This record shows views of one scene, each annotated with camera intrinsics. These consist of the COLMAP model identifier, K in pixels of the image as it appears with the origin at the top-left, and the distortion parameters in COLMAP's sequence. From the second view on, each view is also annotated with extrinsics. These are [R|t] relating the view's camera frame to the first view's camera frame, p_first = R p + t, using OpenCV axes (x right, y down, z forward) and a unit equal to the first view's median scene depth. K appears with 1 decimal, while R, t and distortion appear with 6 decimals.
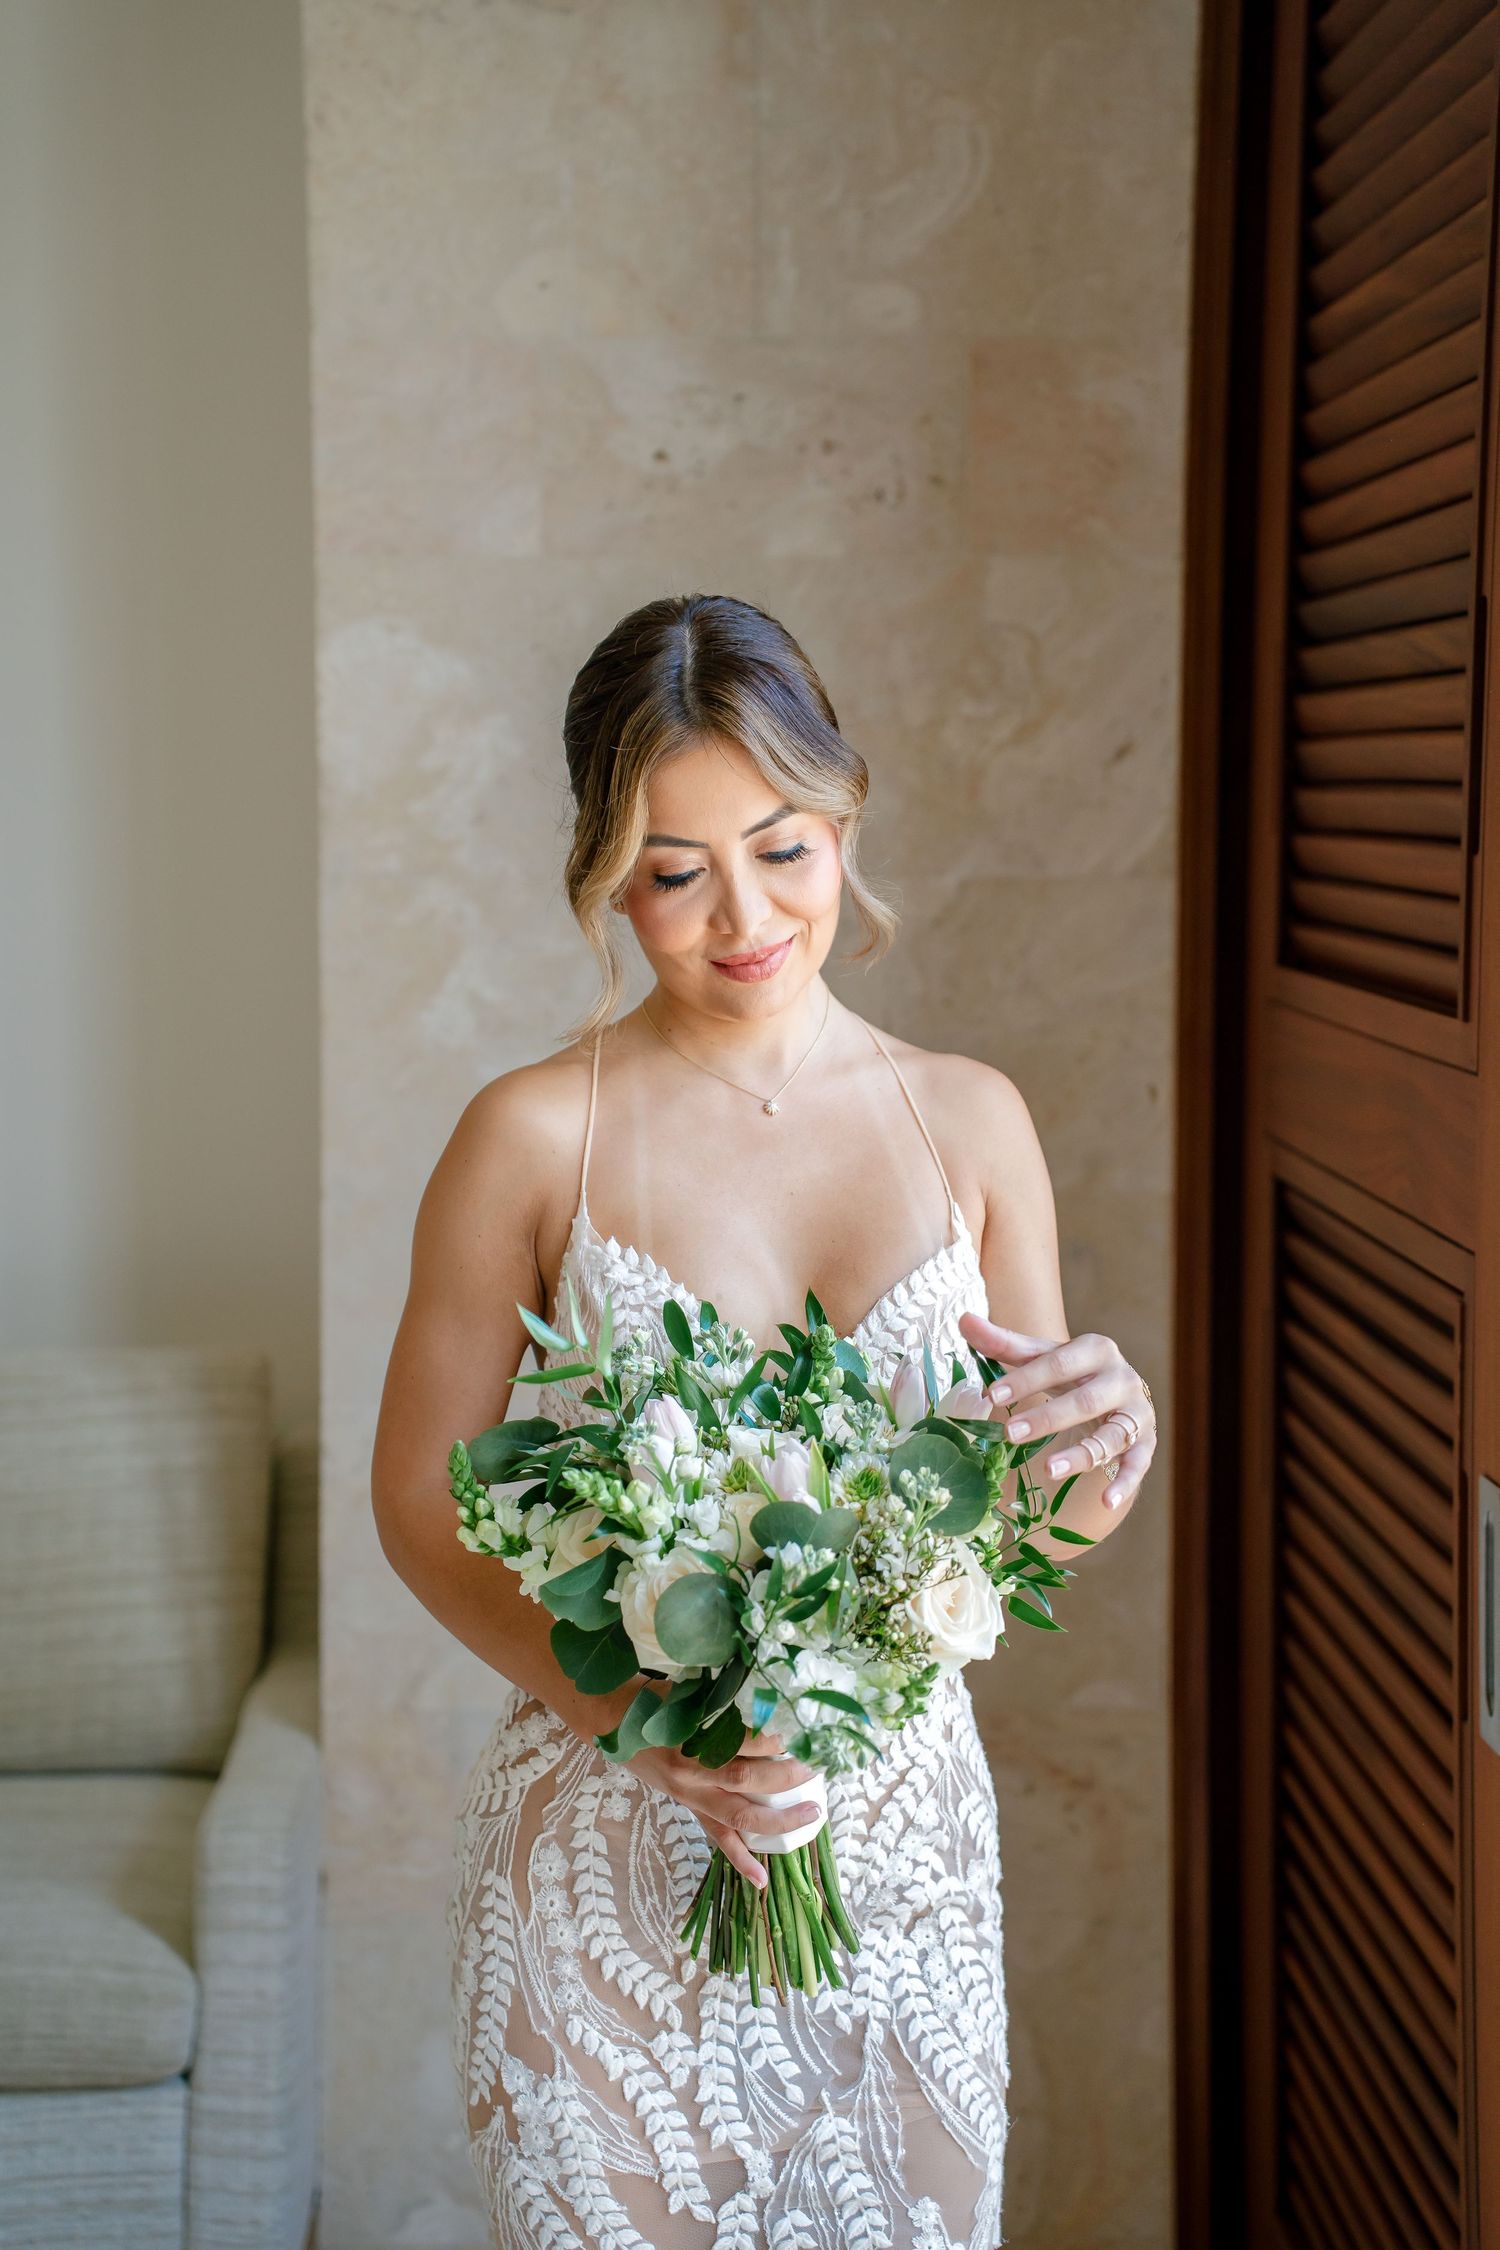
lens RADIAL K [[3637.9, 0, 708.9], [0, 3637.9, 1076.5], [0, 0, 1]] dist [0.357679, 0.000000]
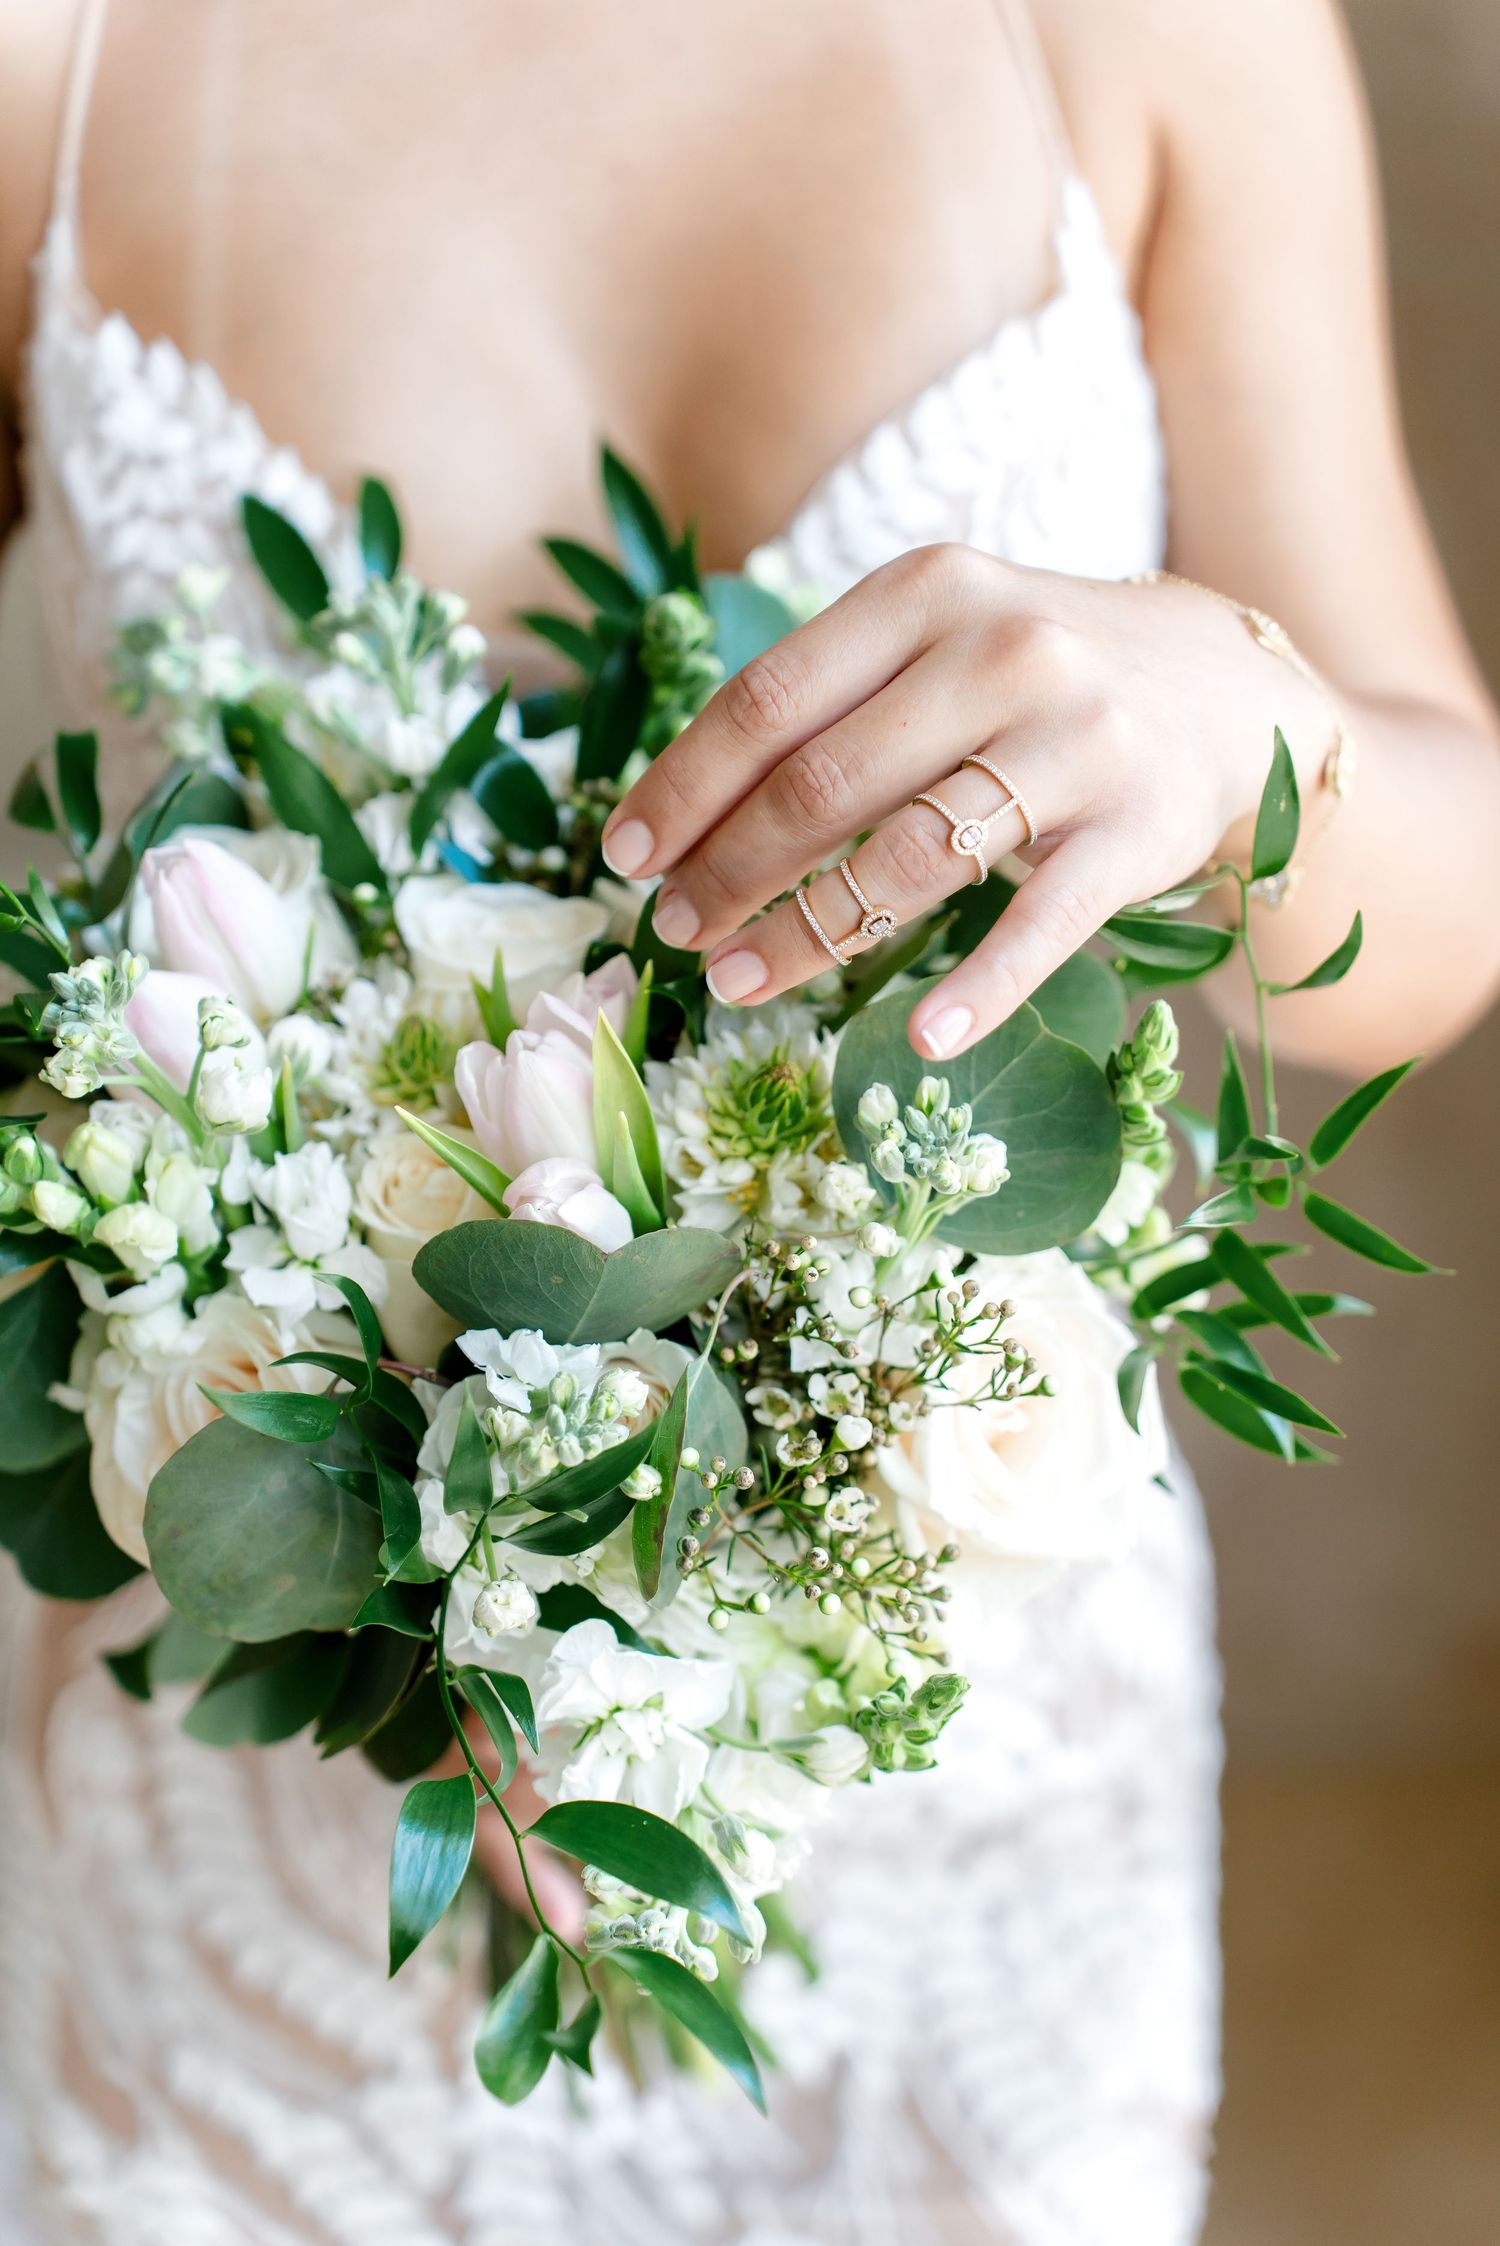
lens RADIAL K [[5151.0, 0, 744.4], [0, 5151.0, 1122.0], [0, 0, 1]] dist [-0.353012, 0.000000]
pose [[0.999549, -0.008544, -0.028804, 0.054512], [0.016899, 0.952565, 0.303865, -0.034758], [0.024841, -0.304215, 0.952280, 0.536001]]
